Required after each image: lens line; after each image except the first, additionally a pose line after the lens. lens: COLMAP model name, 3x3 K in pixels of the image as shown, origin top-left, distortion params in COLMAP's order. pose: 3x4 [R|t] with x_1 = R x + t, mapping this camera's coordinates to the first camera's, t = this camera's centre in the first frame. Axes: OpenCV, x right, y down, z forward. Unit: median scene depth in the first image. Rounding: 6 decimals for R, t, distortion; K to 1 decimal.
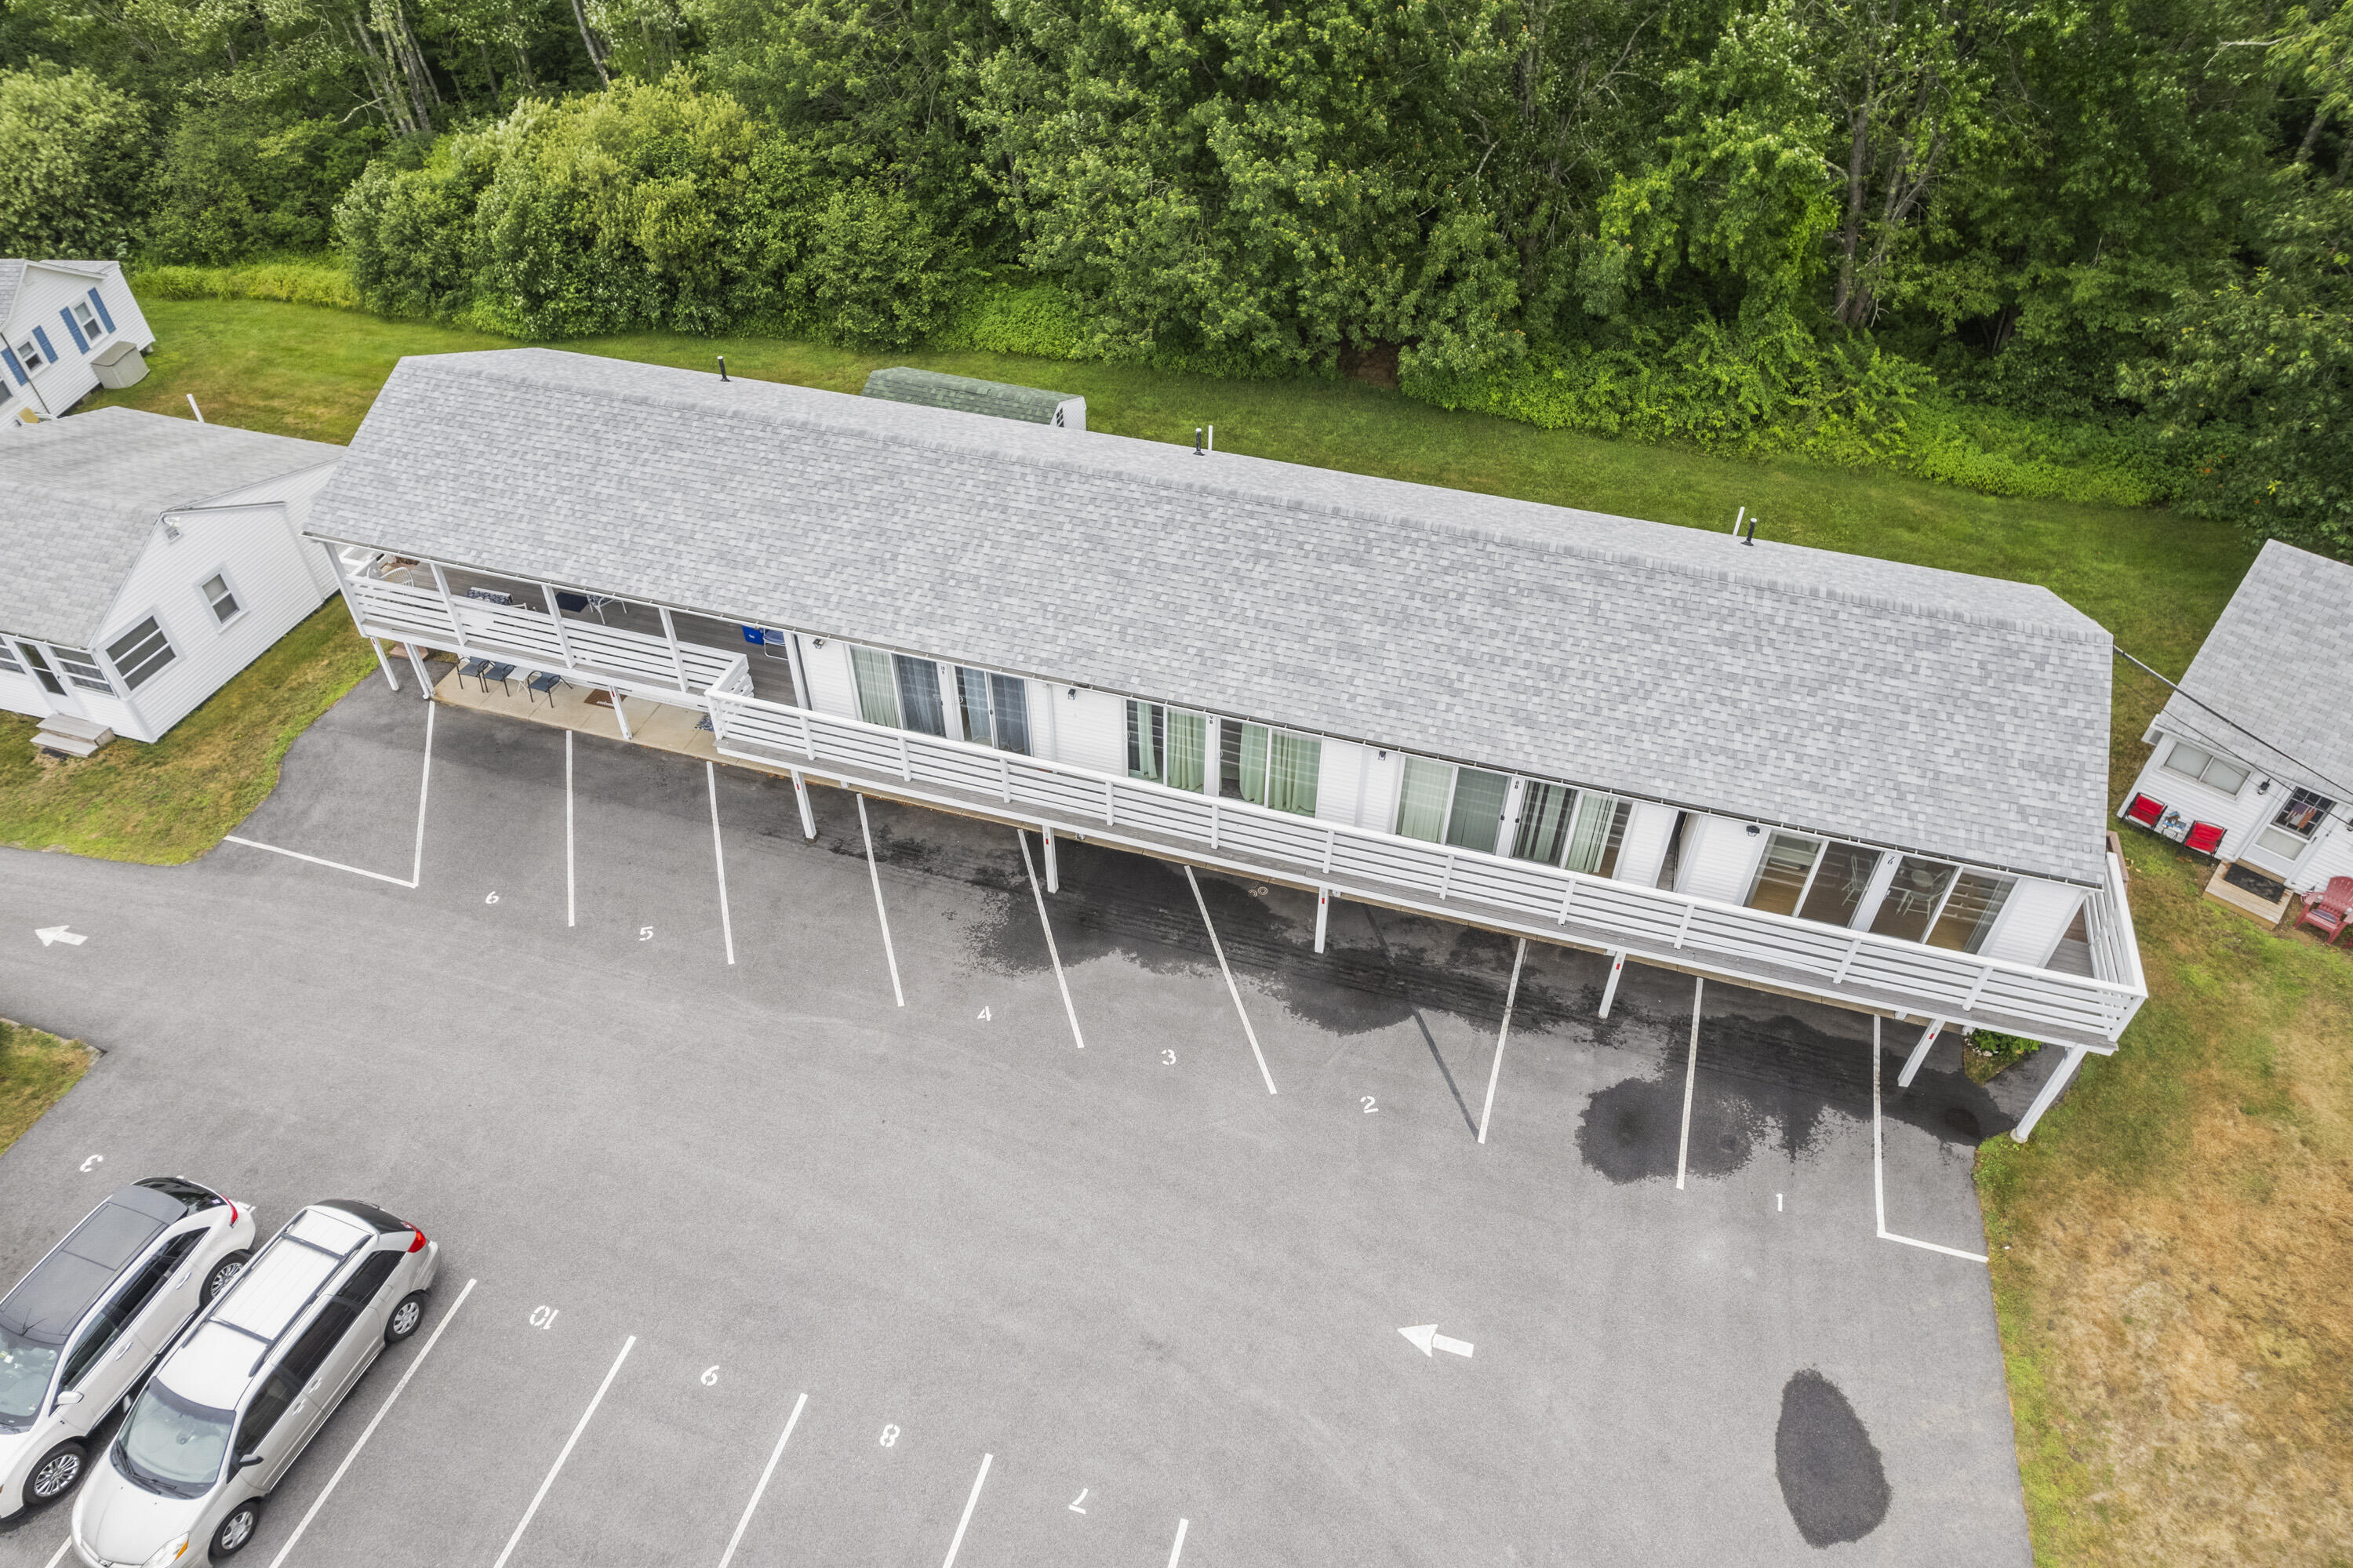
lens RADIAL K [[1508.0, 0, 1176.5], [0, 1508.0, 784.0], [0, 0, 1]] dist [-0.054372, 0.053937]
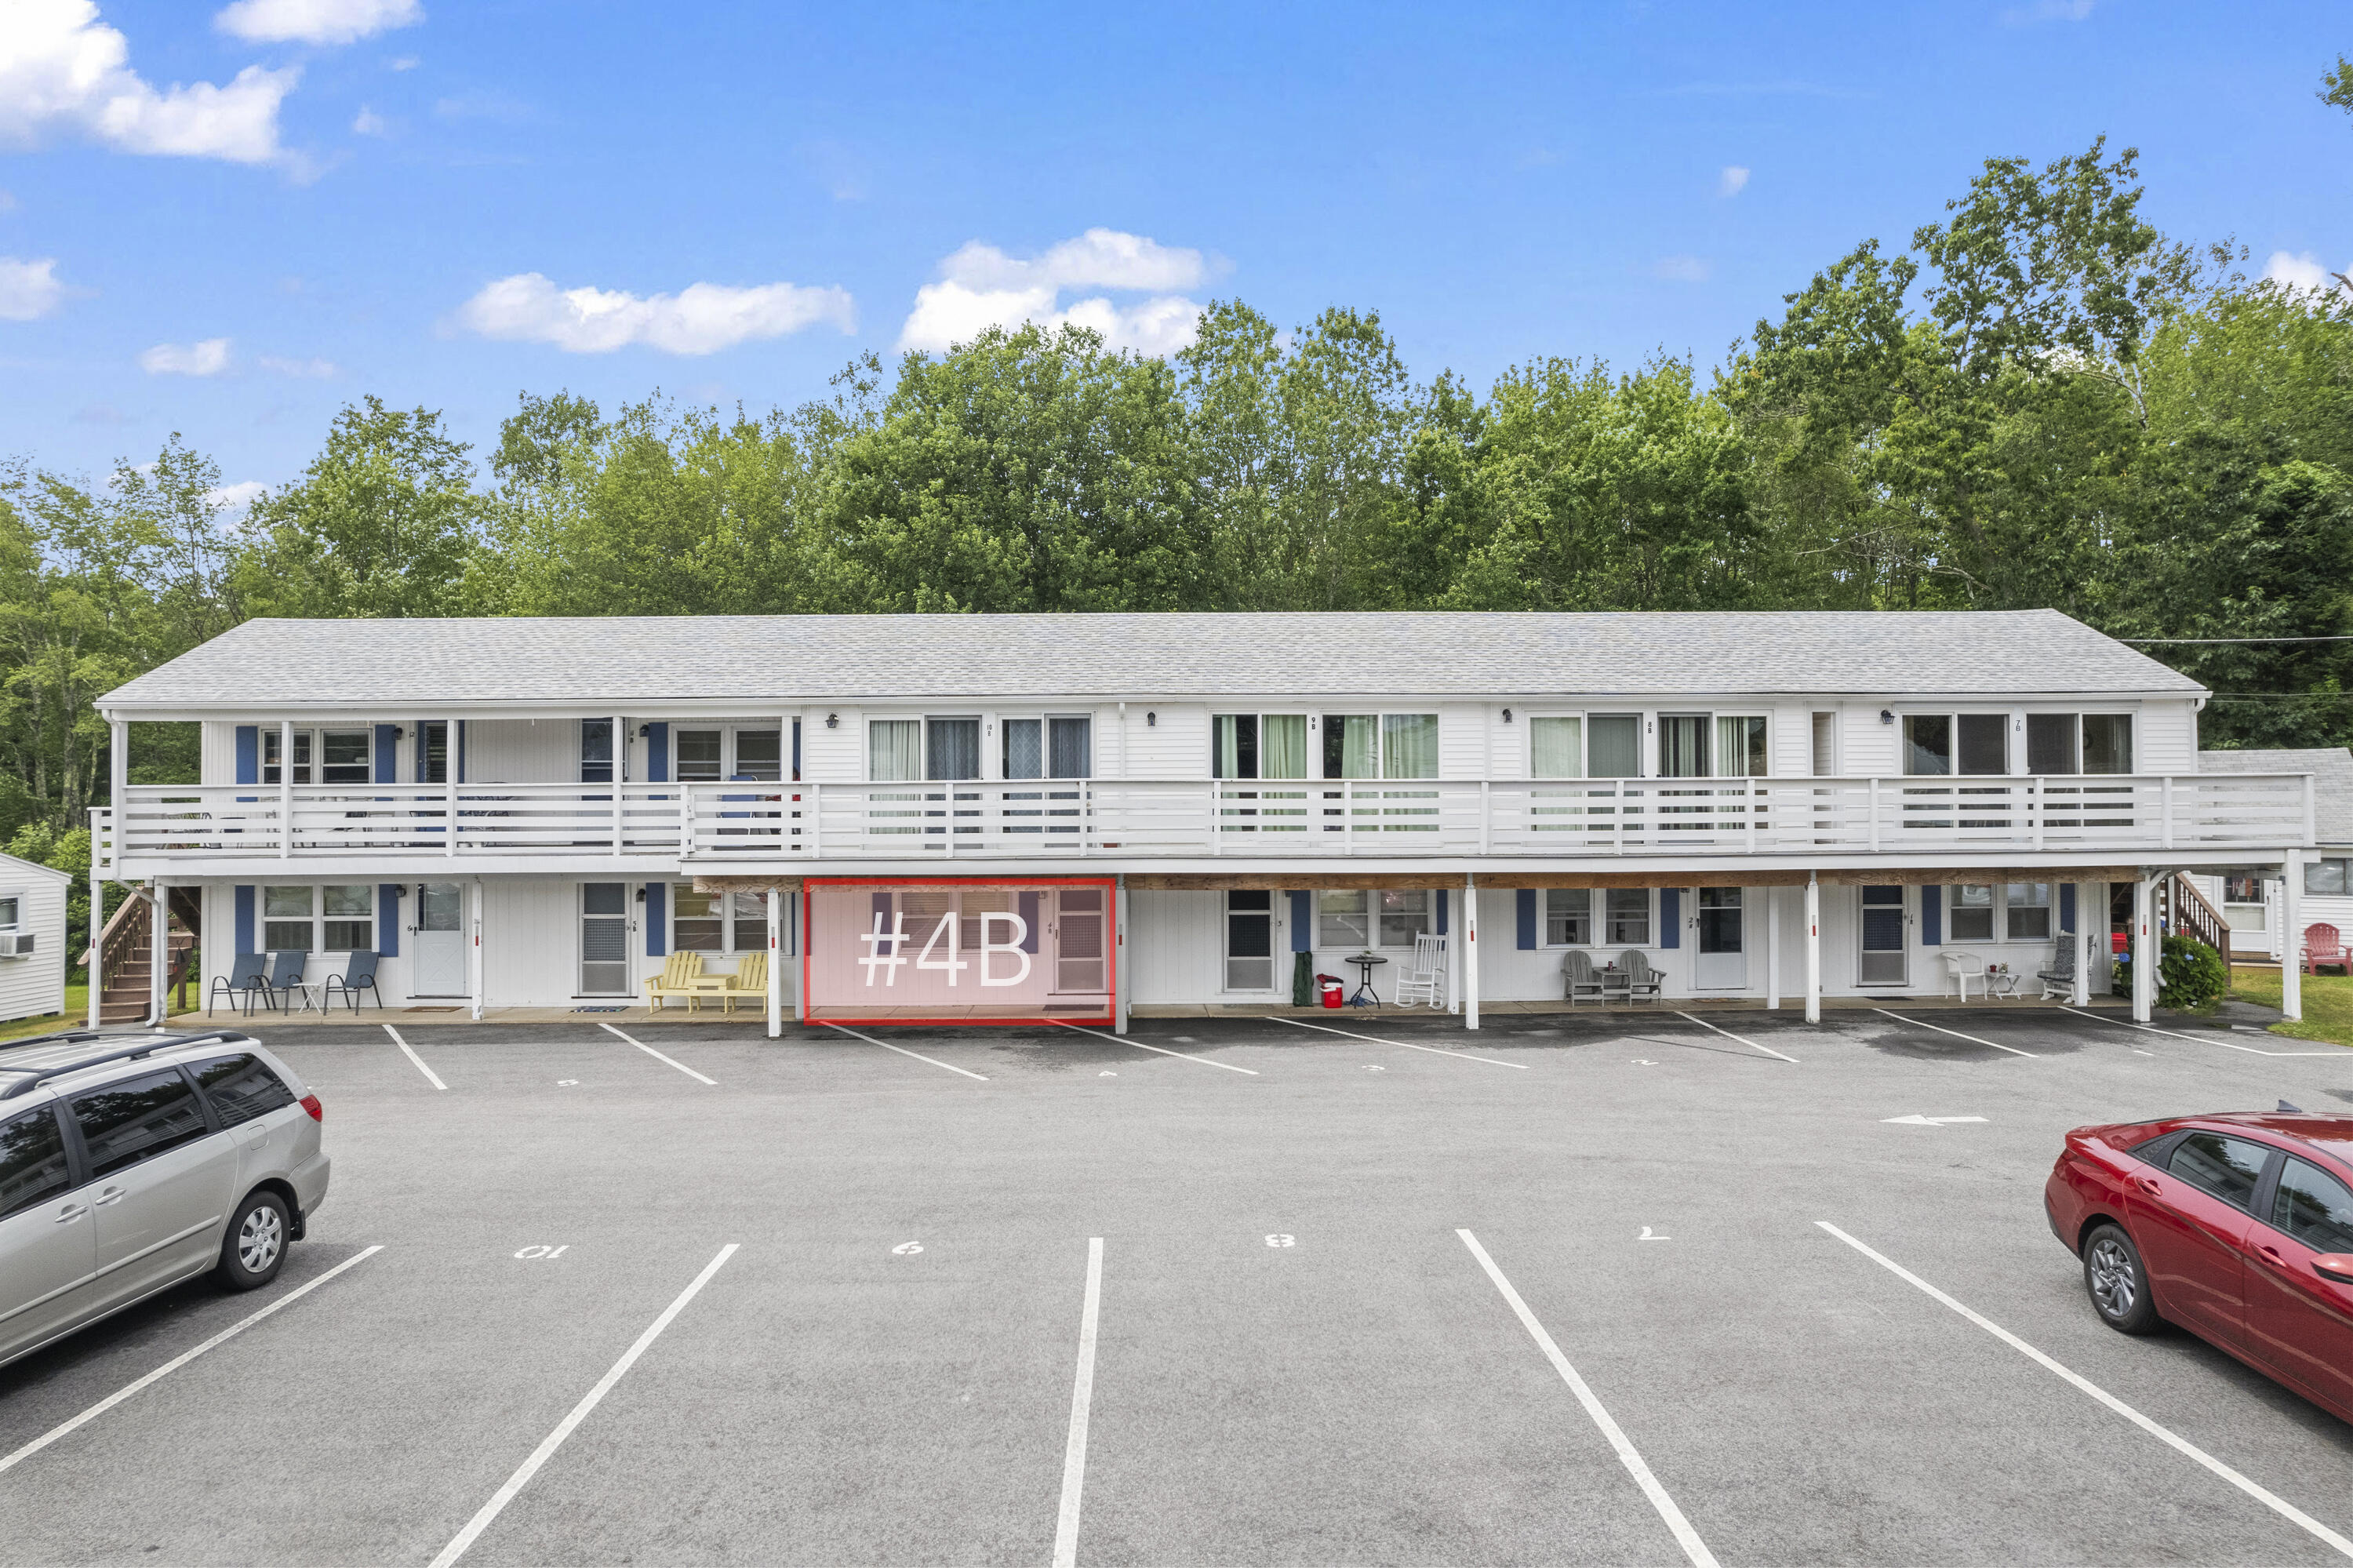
lens RADIAL K [[1510.5, 0, 1179.2], [0, 1510.5, 775.1], [0, 0, 1]] dist [-0.100687, 0.130697]
pose [[0.951440, -0.007501, 0.307743, -0.375613], [0.218758, 0.719828, -0.658781, 0.634192], [-0.216580, 0.694112, 0.686514, 0.486834]]
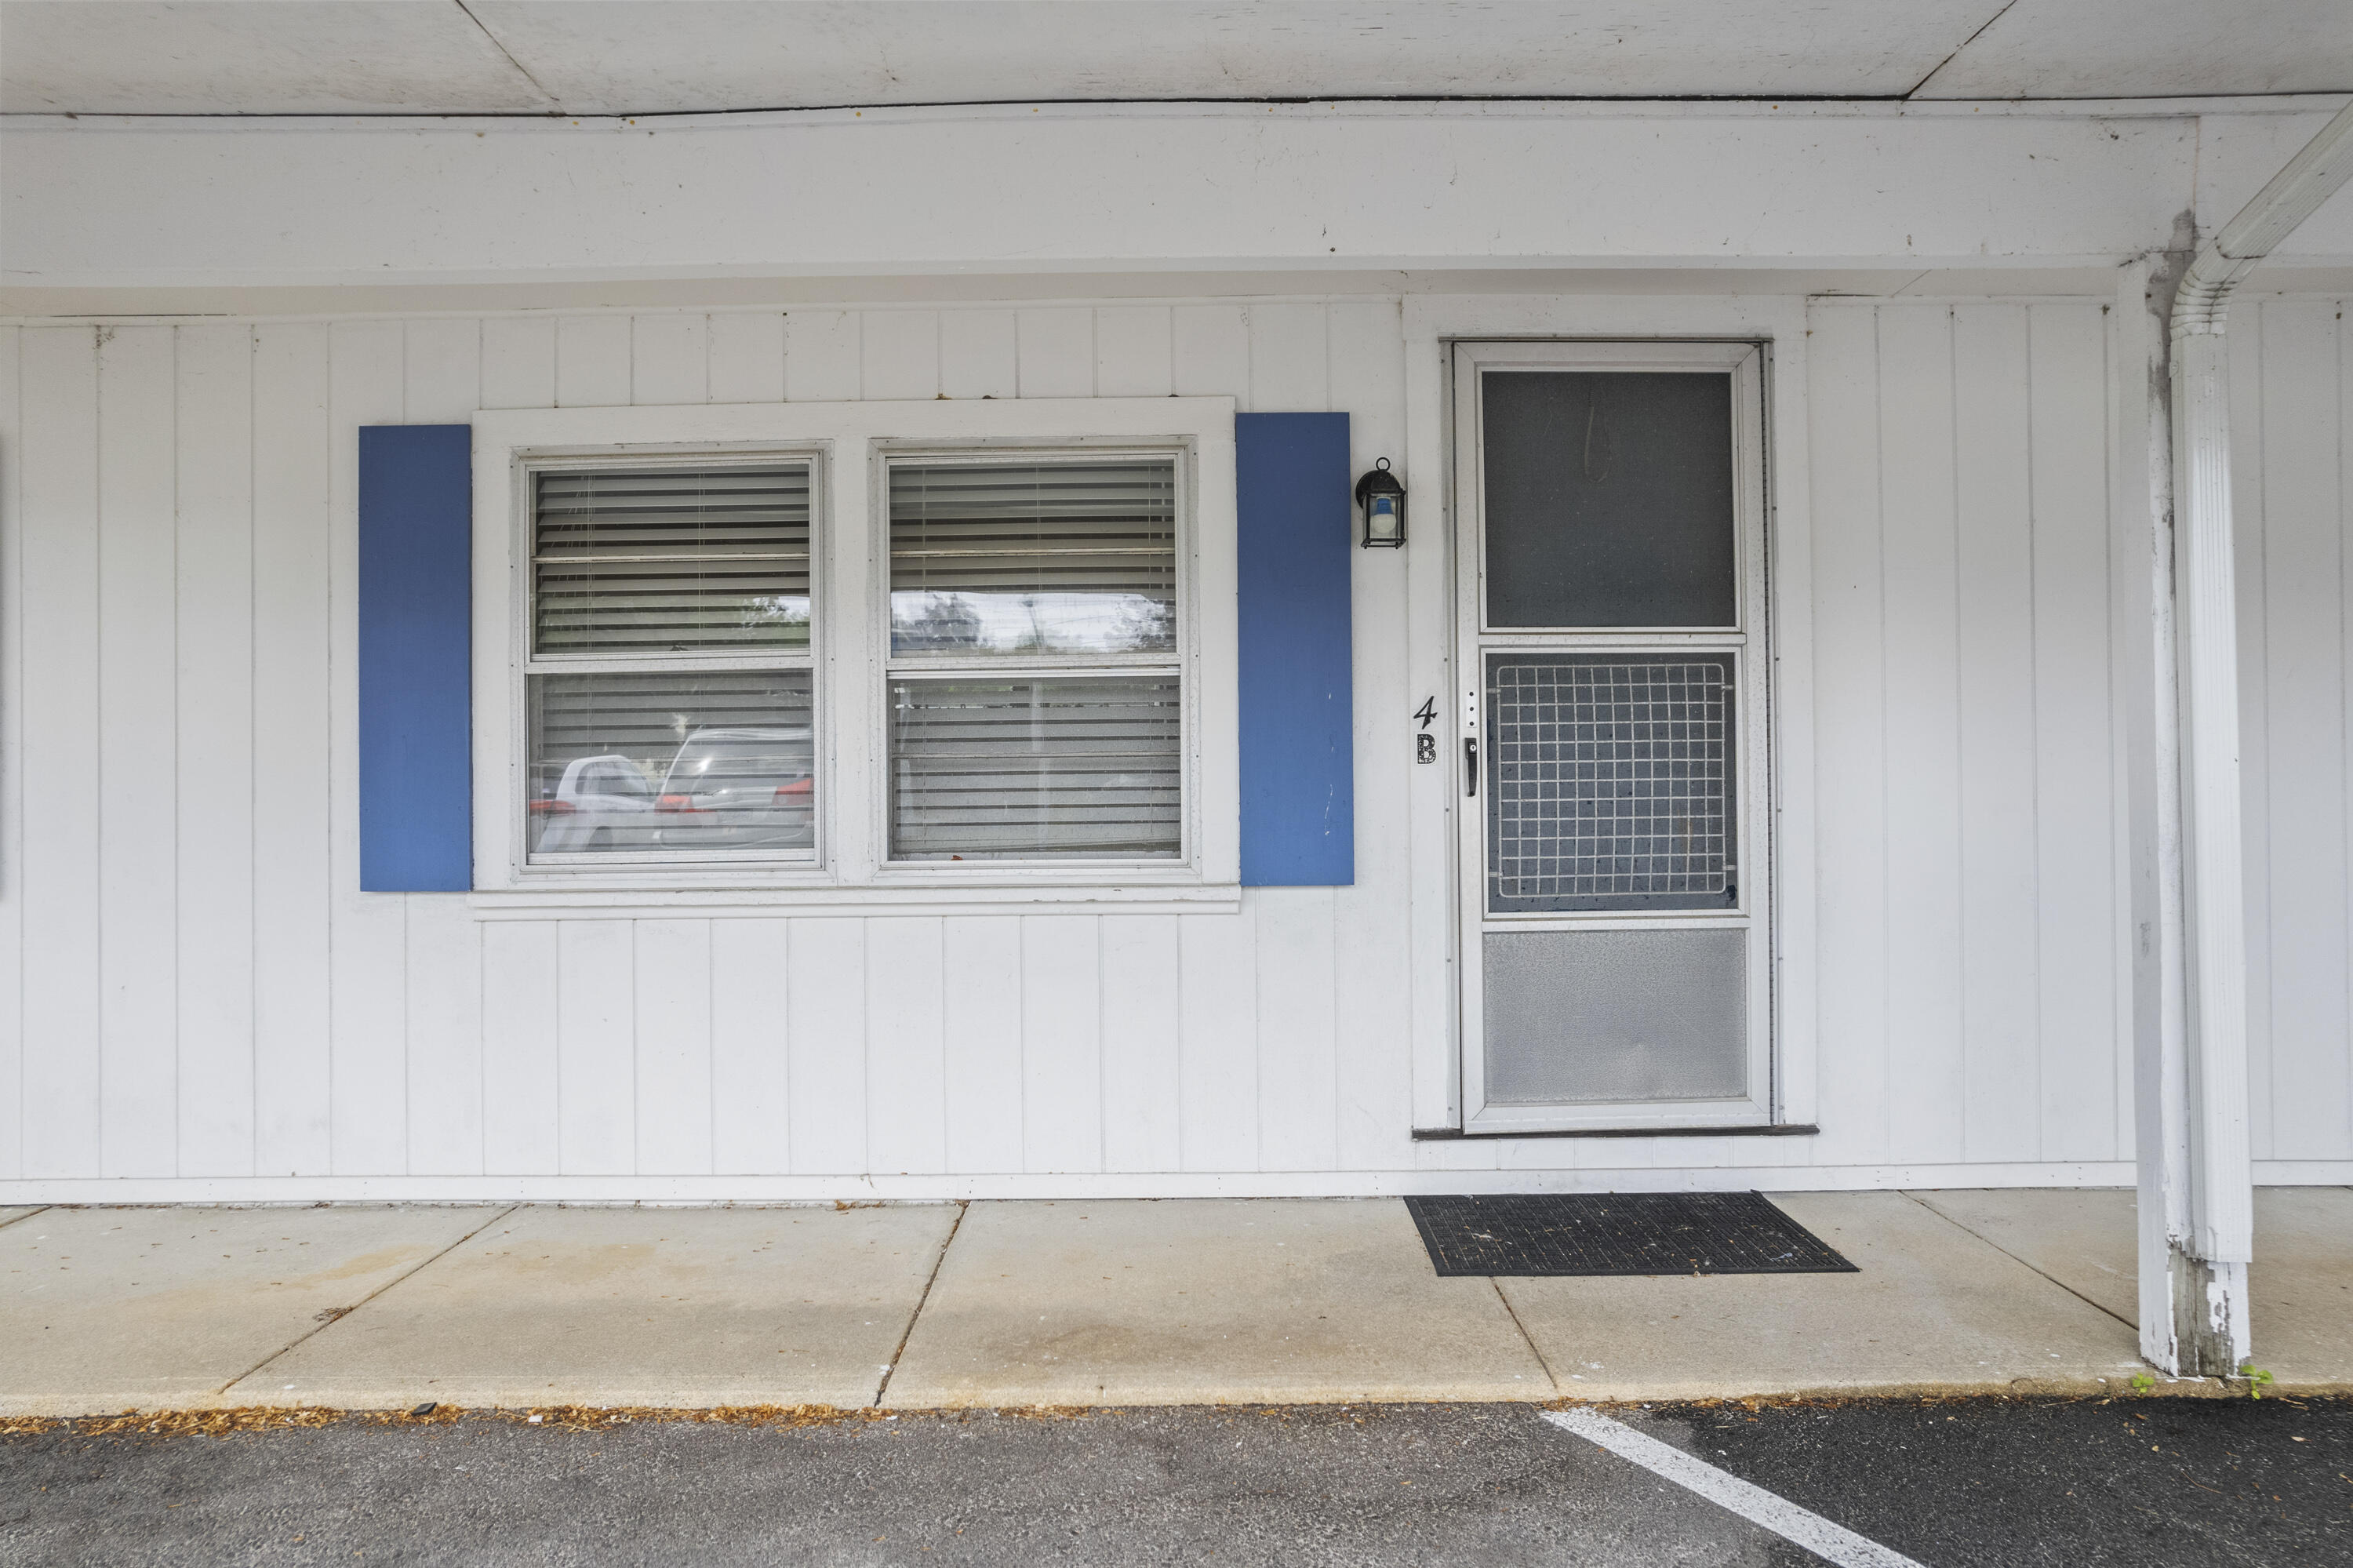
lens RADIAL K [[1508.0, 0, 1176.5], [0, 1508.0, 784.0], [0, 0, 1]] dist [-0.054372, 0.053937]
pose [[0.956247, -0.008040, 0.292450, -0.205535], [0.209089, 0.717964, -0.663935, 0.076702], [-0.204630, 0.696034, 0.688232, 1.240667]]
